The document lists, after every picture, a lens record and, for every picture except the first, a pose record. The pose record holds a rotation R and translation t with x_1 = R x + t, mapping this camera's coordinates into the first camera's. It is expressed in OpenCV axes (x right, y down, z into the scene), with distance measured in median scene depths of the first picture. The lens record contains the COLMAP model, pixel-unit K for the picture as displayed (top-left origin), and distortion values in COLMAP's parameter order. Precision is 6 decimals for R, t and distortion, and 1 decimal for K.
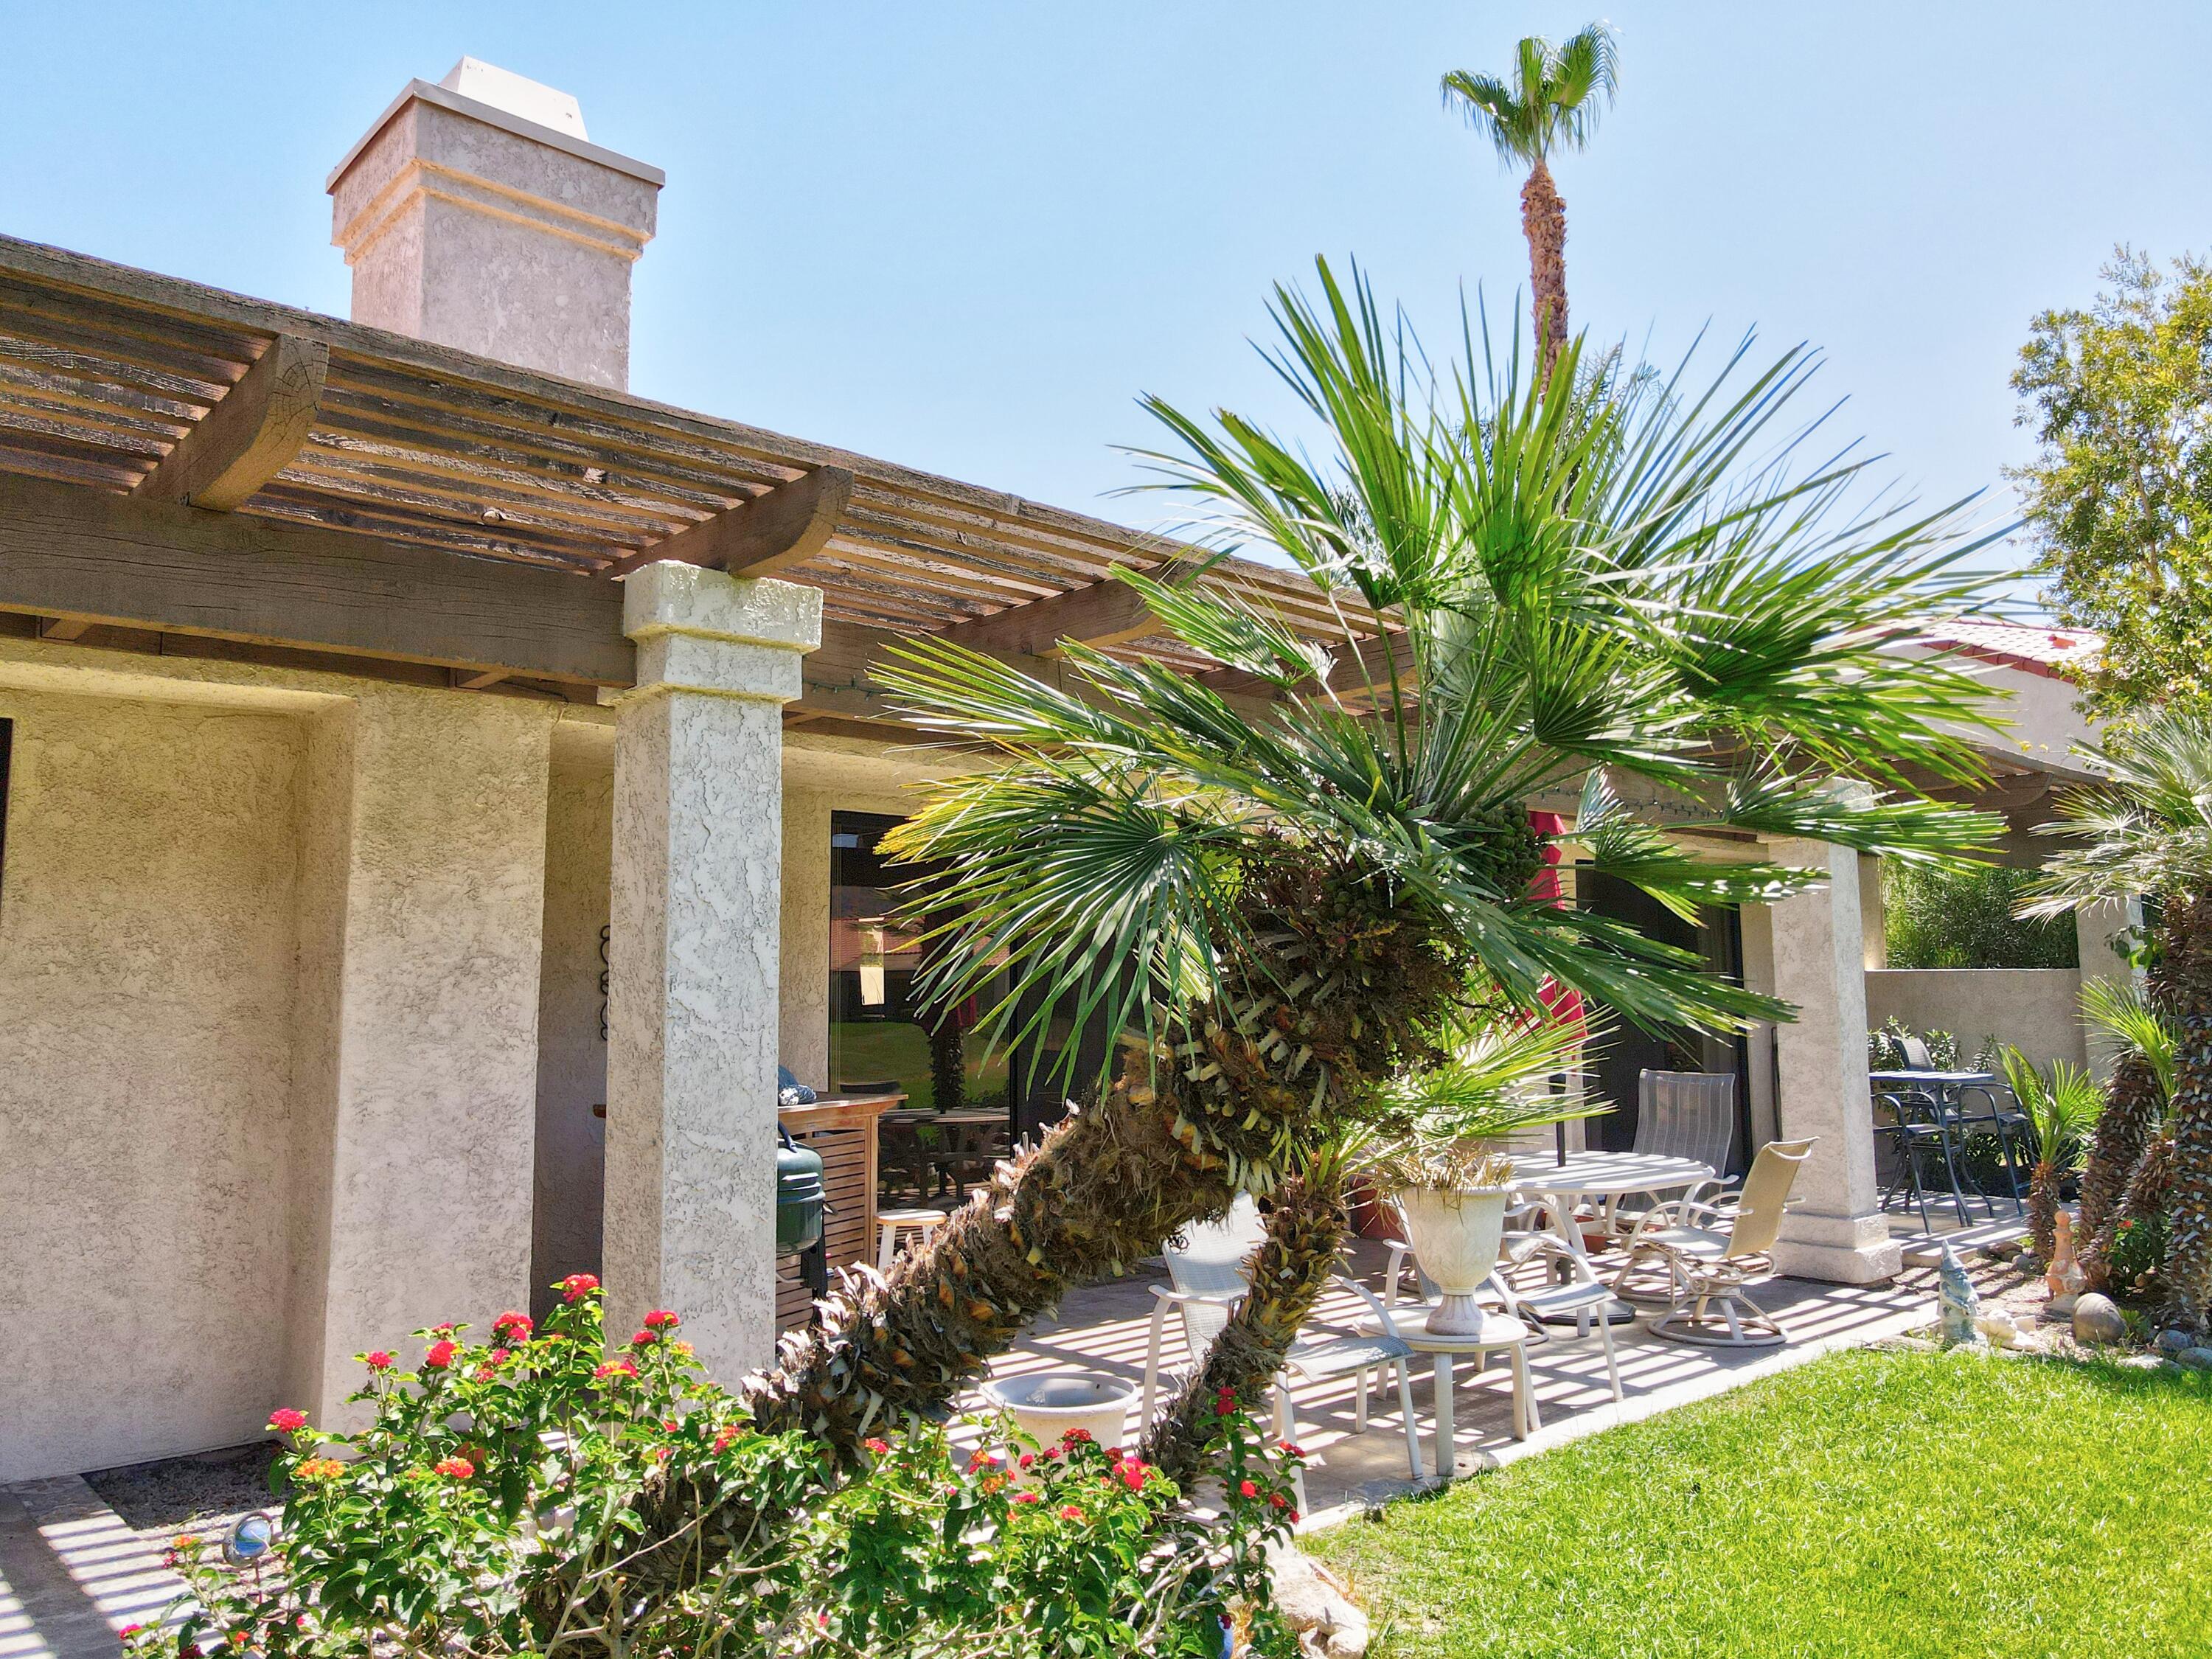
lens RADIAL K [[1631.2, 0, 1084.0], [0, 1631.2, 801.1], [0, 0, 1]] dist [0.018863, 0.001141]
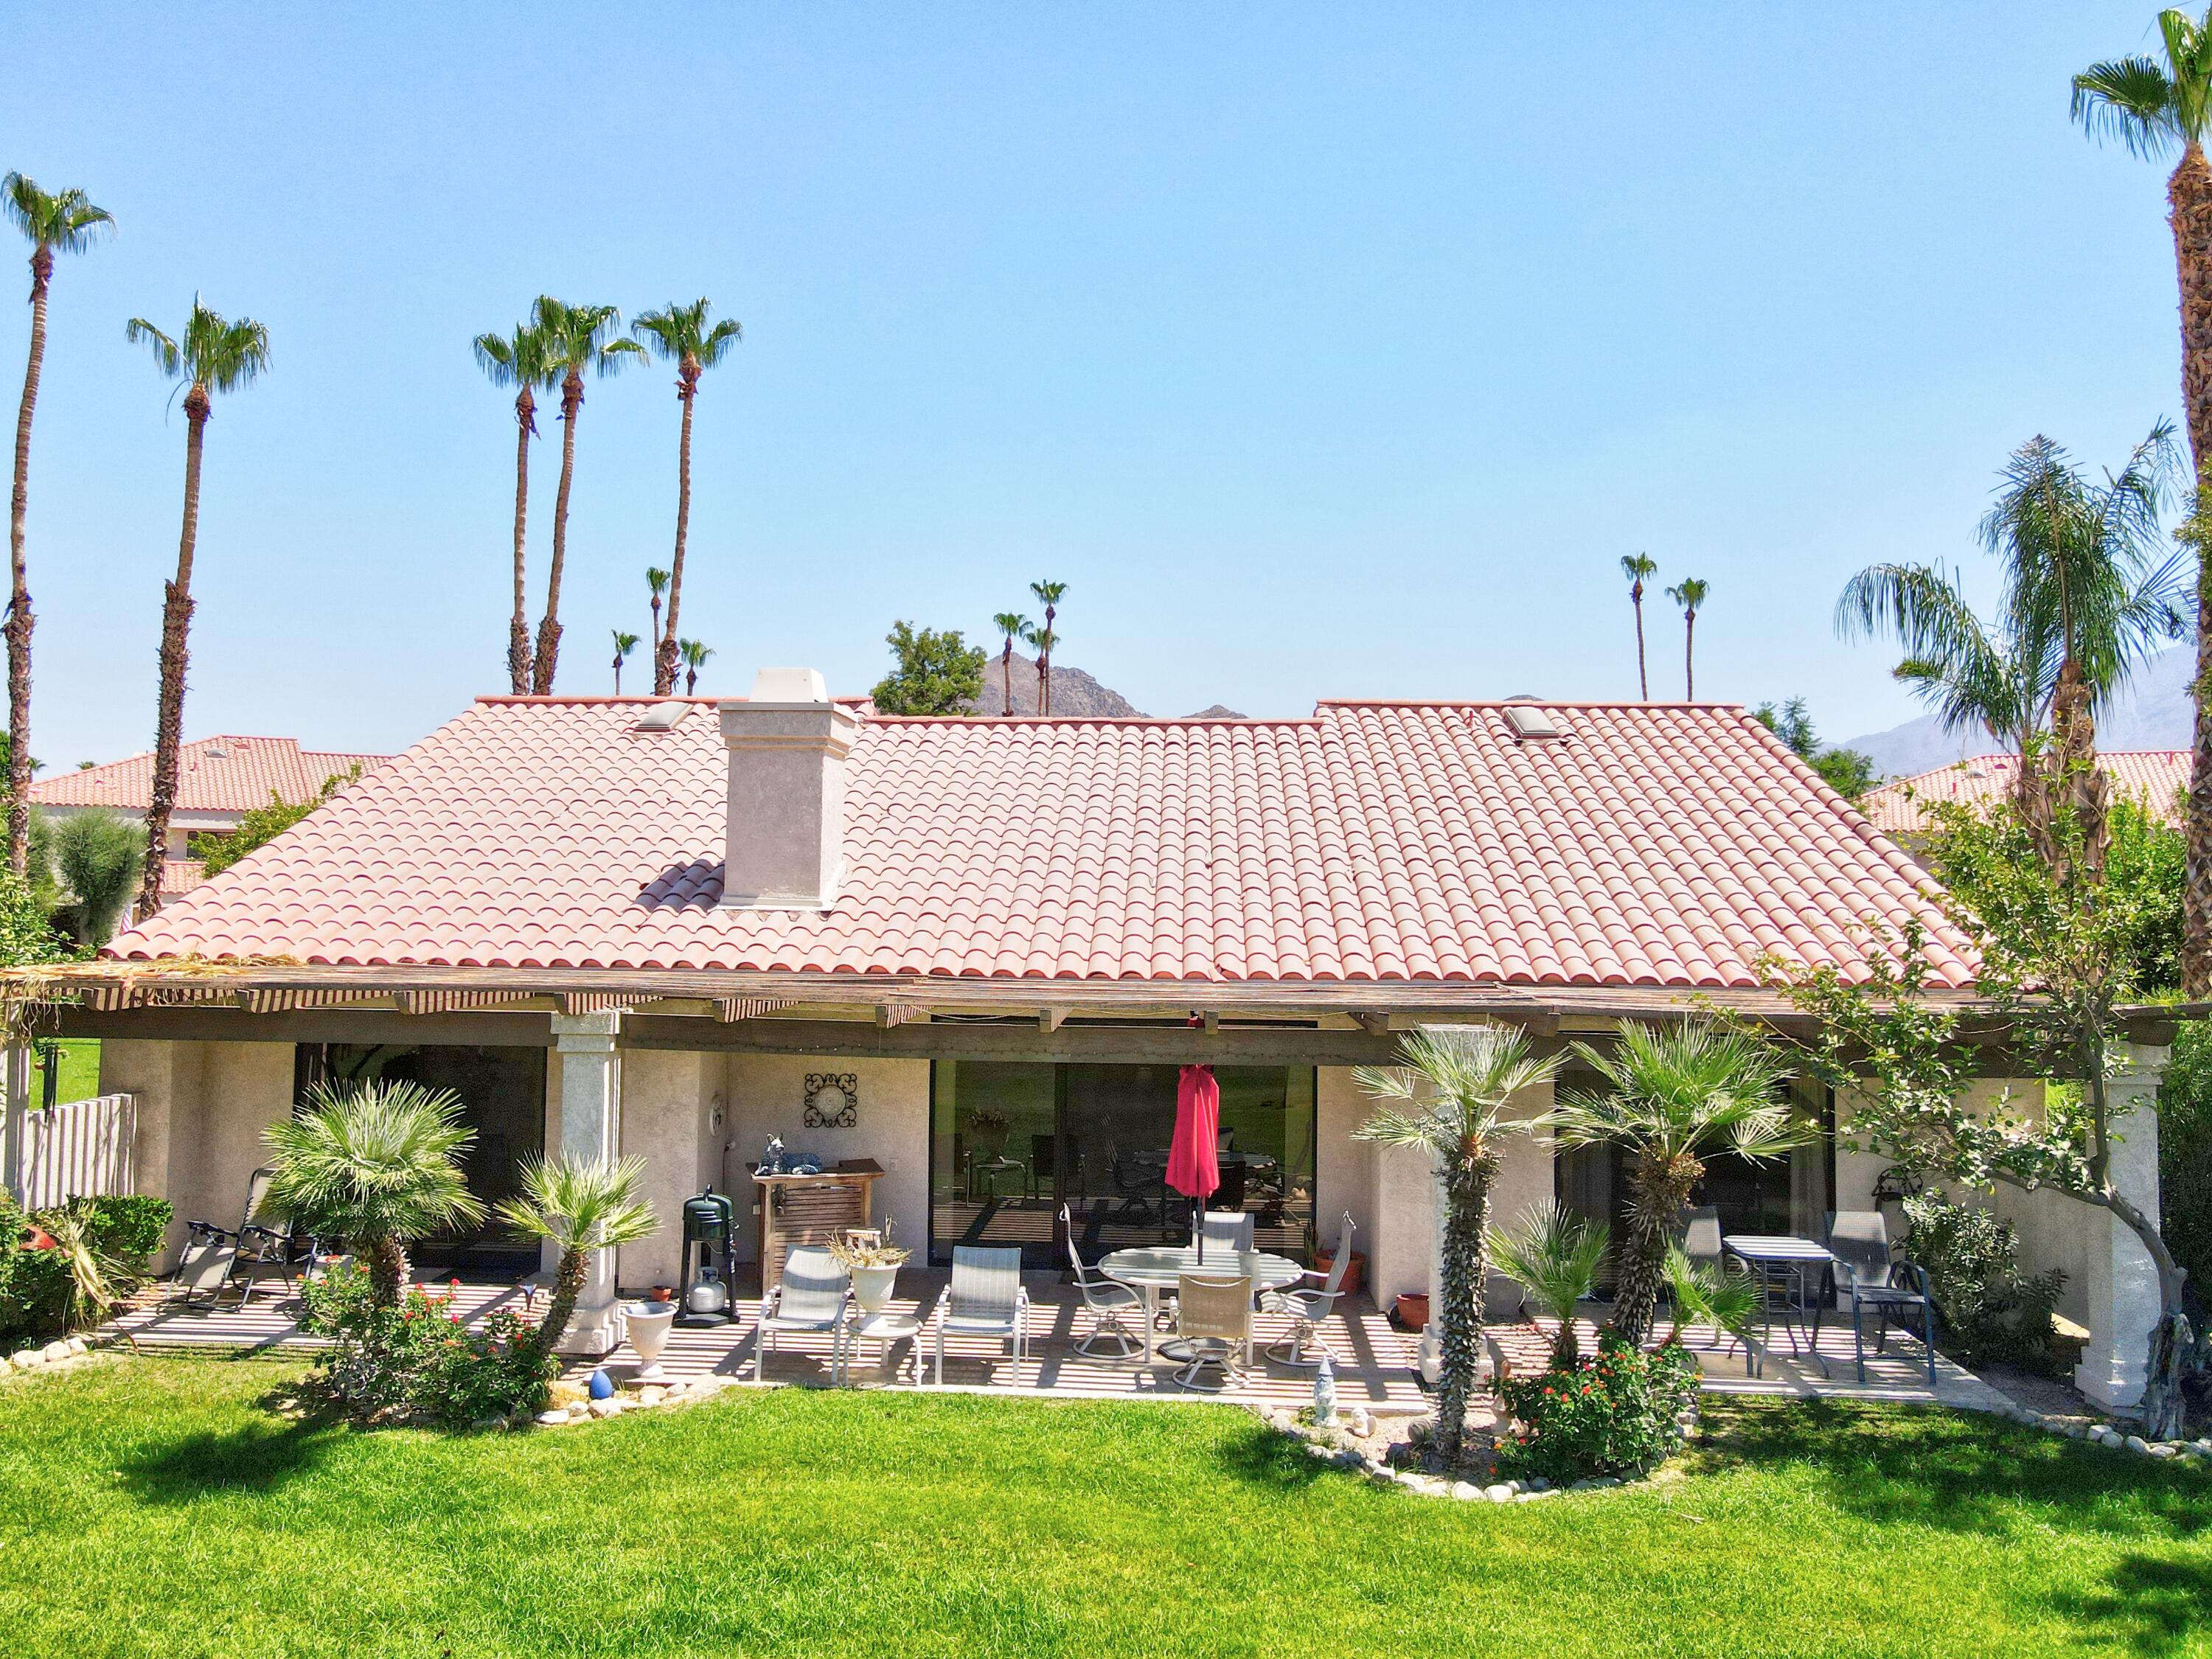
lens RADIAL K [[1638.9, 0, 1079.4], [0, 1638.9, 796.8], [0, 0, 1]] dist [0.002447, -0.003117]
pose [[0.692968, -0.021063, -0.720661, 1.942437], [0.066456, 0.997184, 0.034757, -0.433783], [0.717899, -0.071978, 0.692416, -0.277333]]
